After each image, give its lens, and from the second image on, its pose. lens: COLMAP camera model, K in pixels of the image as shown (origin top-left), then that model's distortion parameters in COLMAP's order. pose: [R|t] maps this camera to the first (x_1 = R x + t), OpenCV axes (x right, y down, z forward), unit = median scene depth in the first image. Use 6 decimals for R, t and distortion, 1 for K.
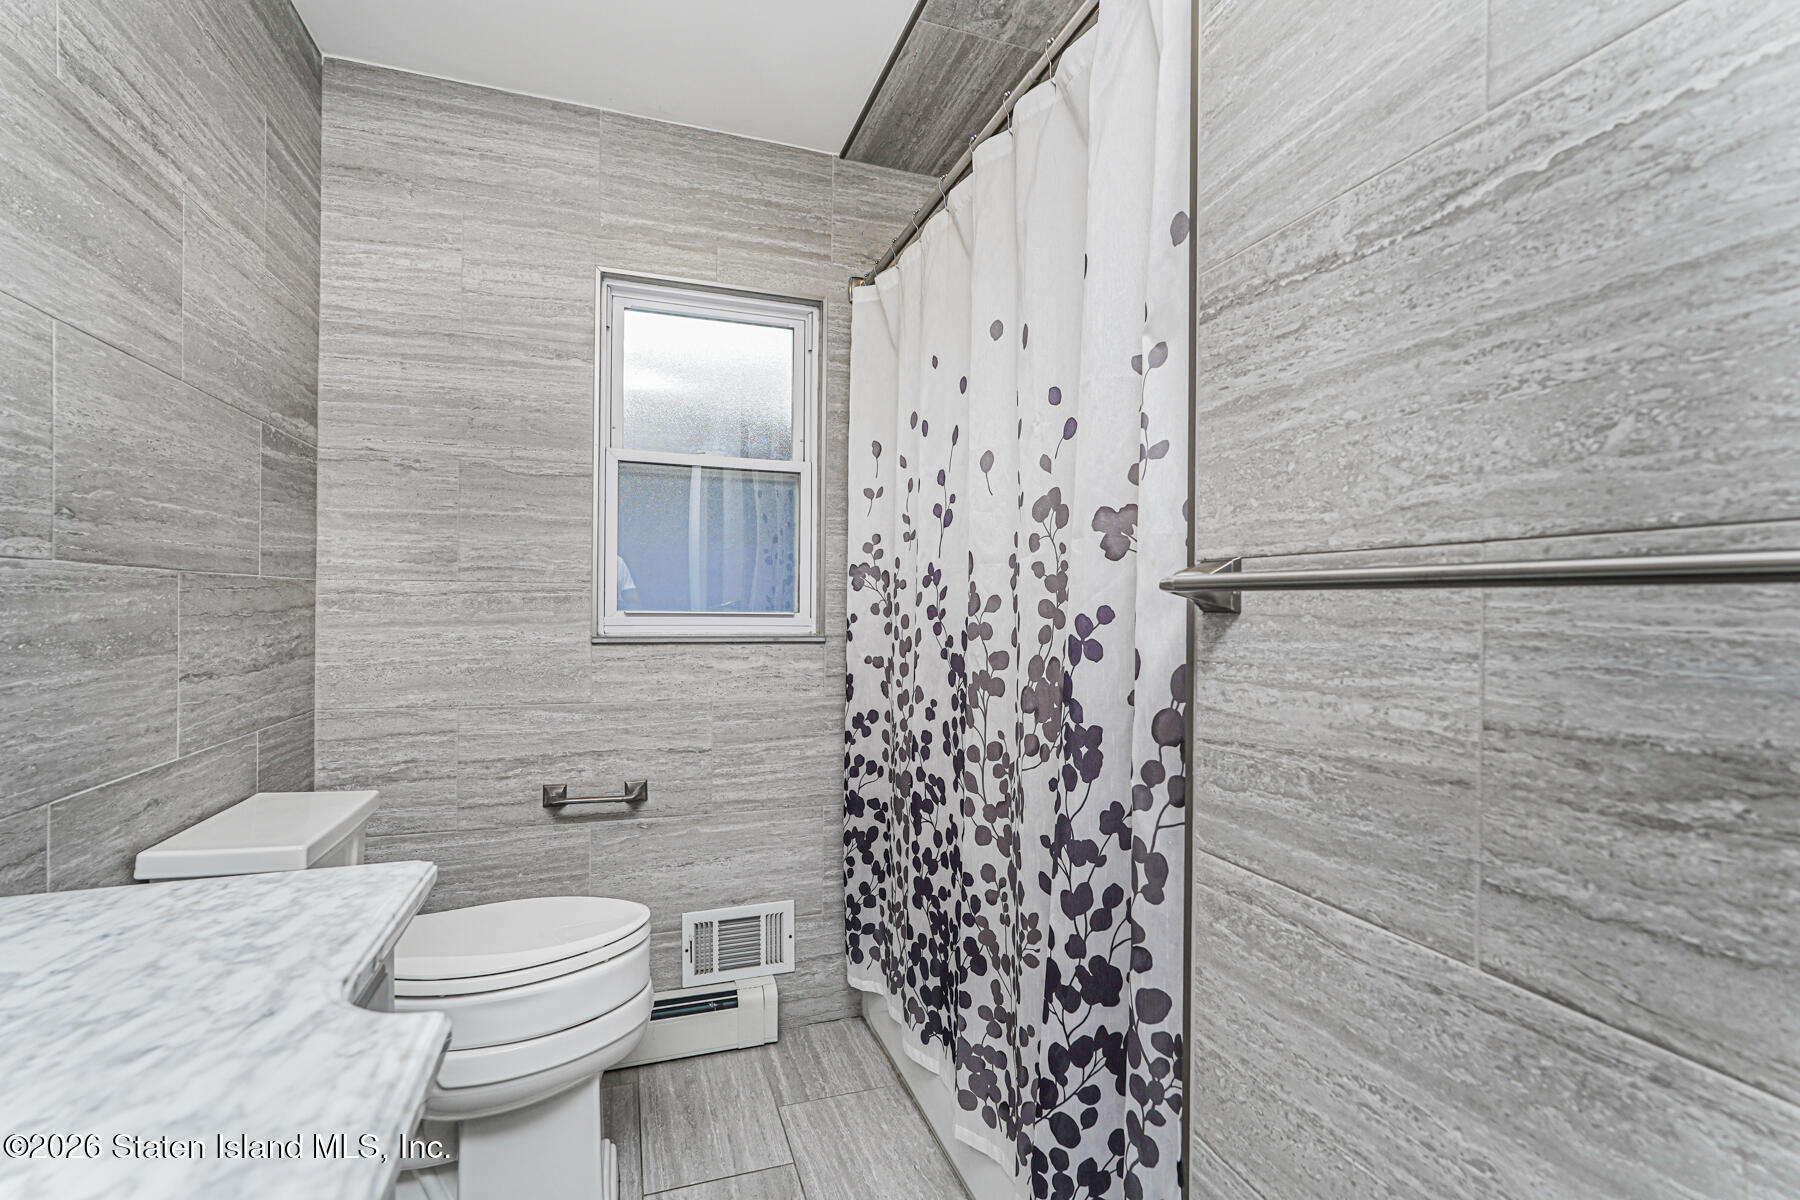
lens RADIAL K [[793.2, 0, 888.1], [0, 793.2, 599.7], [0, 0, 1]] dist [-0.016119, 0.008205]
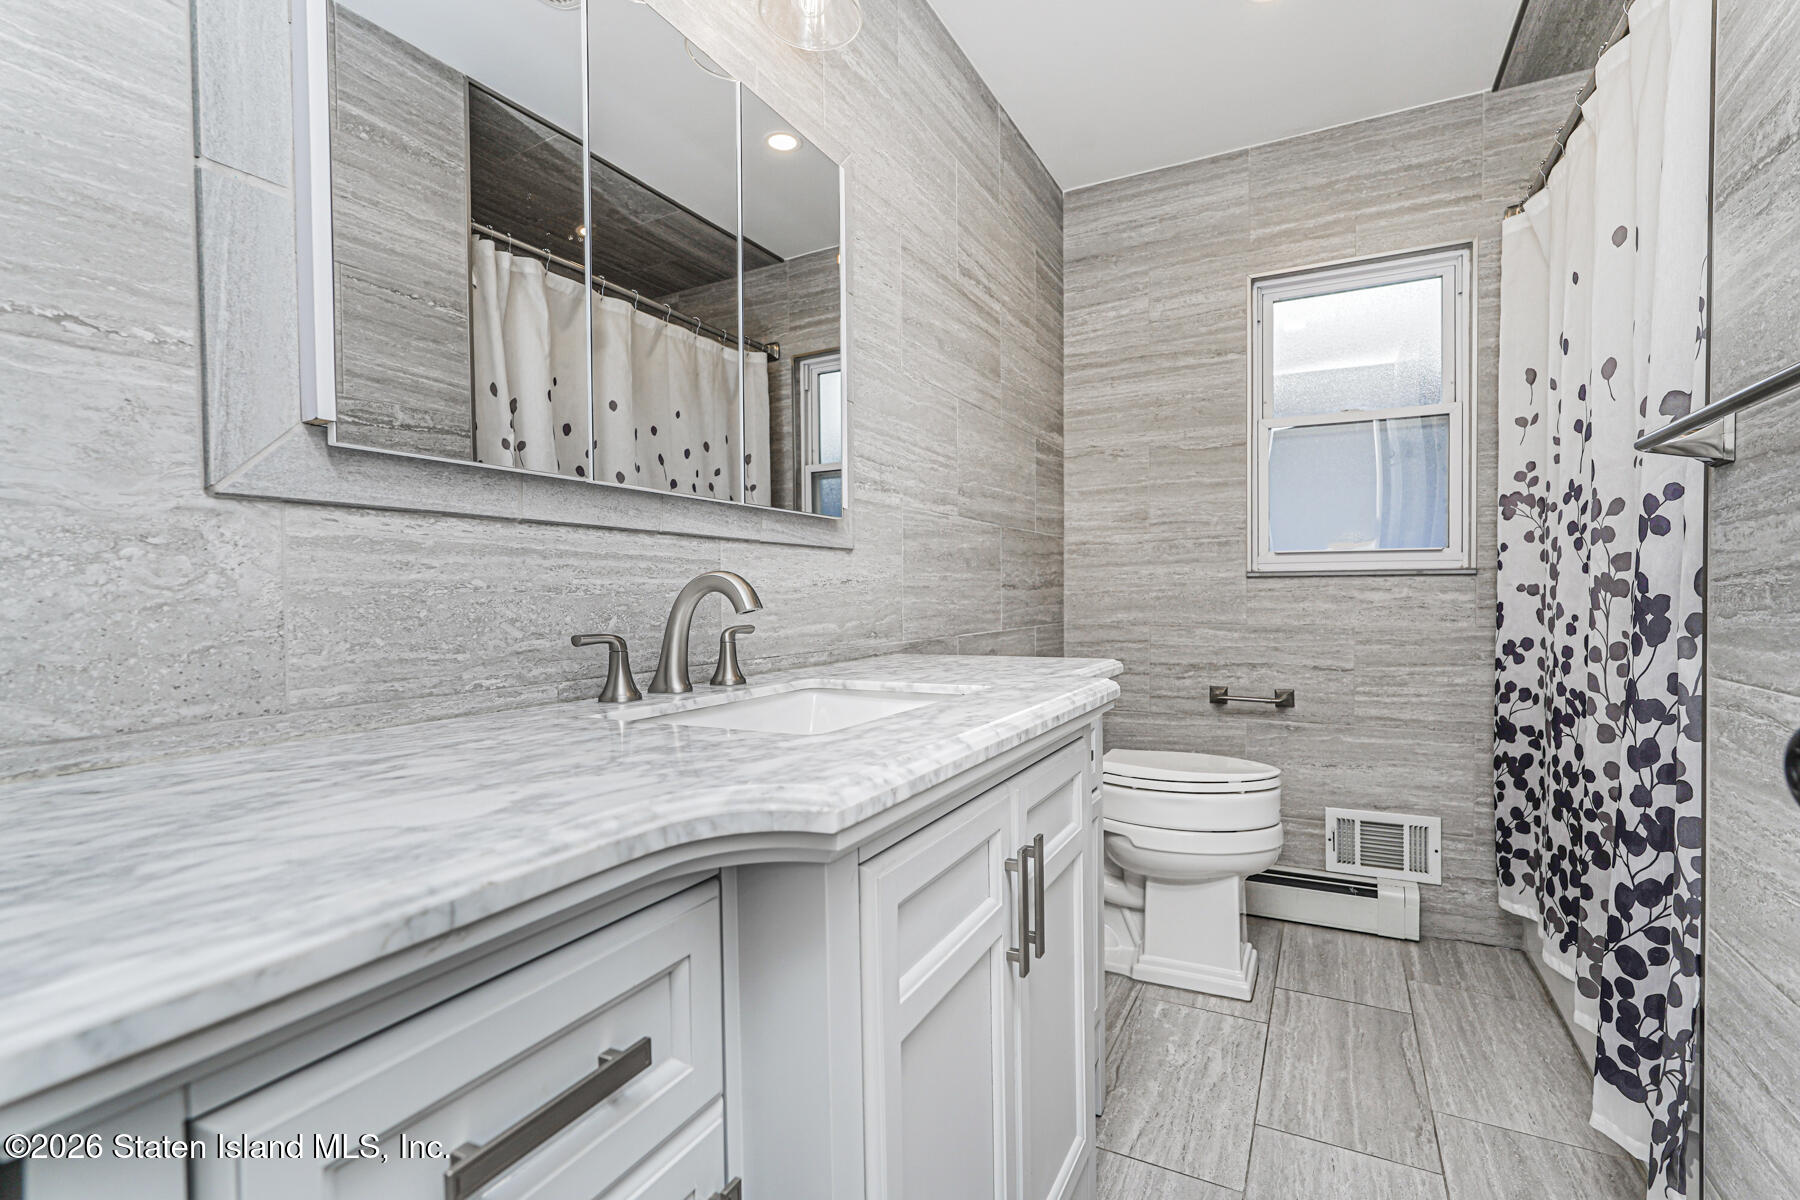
lens RADIAL K [[793.2, 0, 901.0], [0, 793.2, 597.3], [0, 0, 1]] dist [-0.016119, 0.008205]
pose [[0.676418, -0.002871, -0.736513, 0.187174], [0.010084, 0.999935, 0.005363, 0.078337], [0.736449, -0.011055, 0.676403, -0.266315]]
